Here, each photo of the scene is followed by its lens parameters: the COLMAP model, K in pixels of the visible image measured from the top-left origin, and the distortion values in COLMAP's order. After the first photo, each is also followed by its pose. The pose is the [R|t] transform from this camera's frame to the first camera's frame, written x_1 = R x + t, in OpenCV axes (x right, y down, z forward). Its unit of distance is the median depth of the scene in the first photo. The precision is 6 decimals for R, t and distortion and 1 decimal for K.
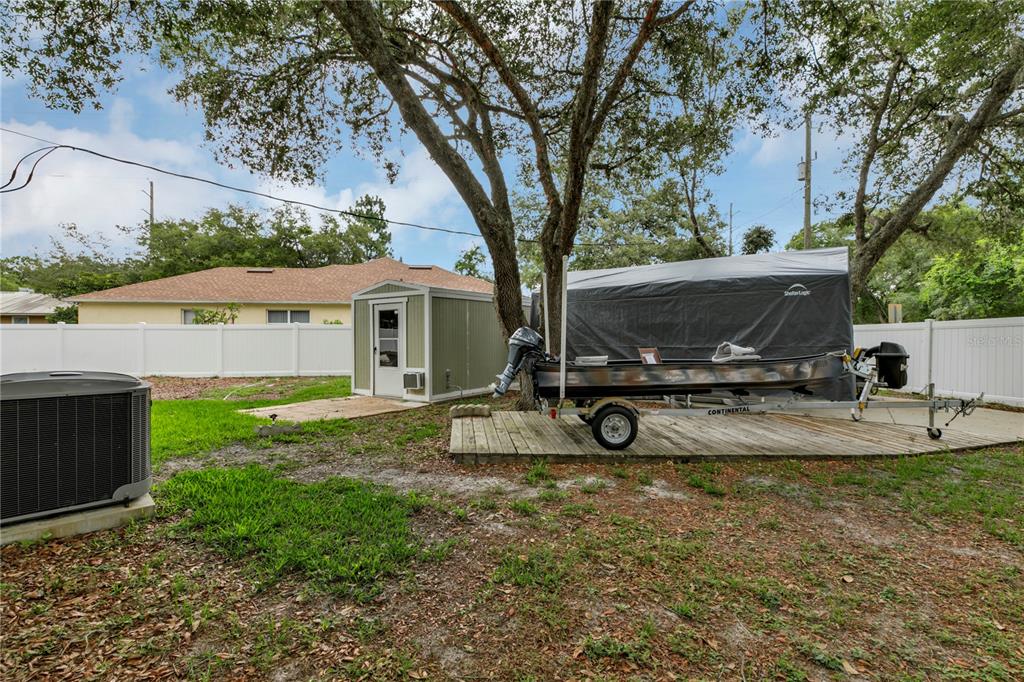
lens RADIAL K [[469.3, 0, 514.0], [0, 469.3, 345.5], [0, 0, 1]] dist [0.005582, 0.000555]
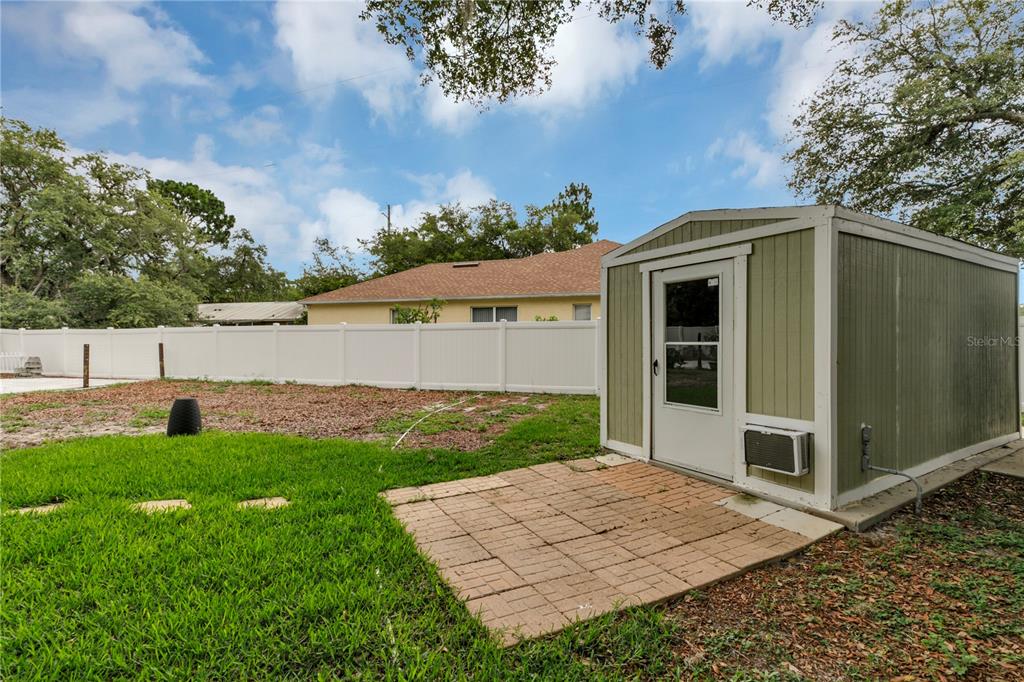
lens RADIAL K [[469.3, 0, 511.0], [0, 469.3, 343.0], [0, 0, 1]] dist [0.005582, 0.000555]
pose [[0.916069, 0.000701, -0.401020, -0.117800], [-0.003661, 0.999971, -0.006615, -0.005222], [0.401004, 0.007528, 0.916045, 0.247927]]
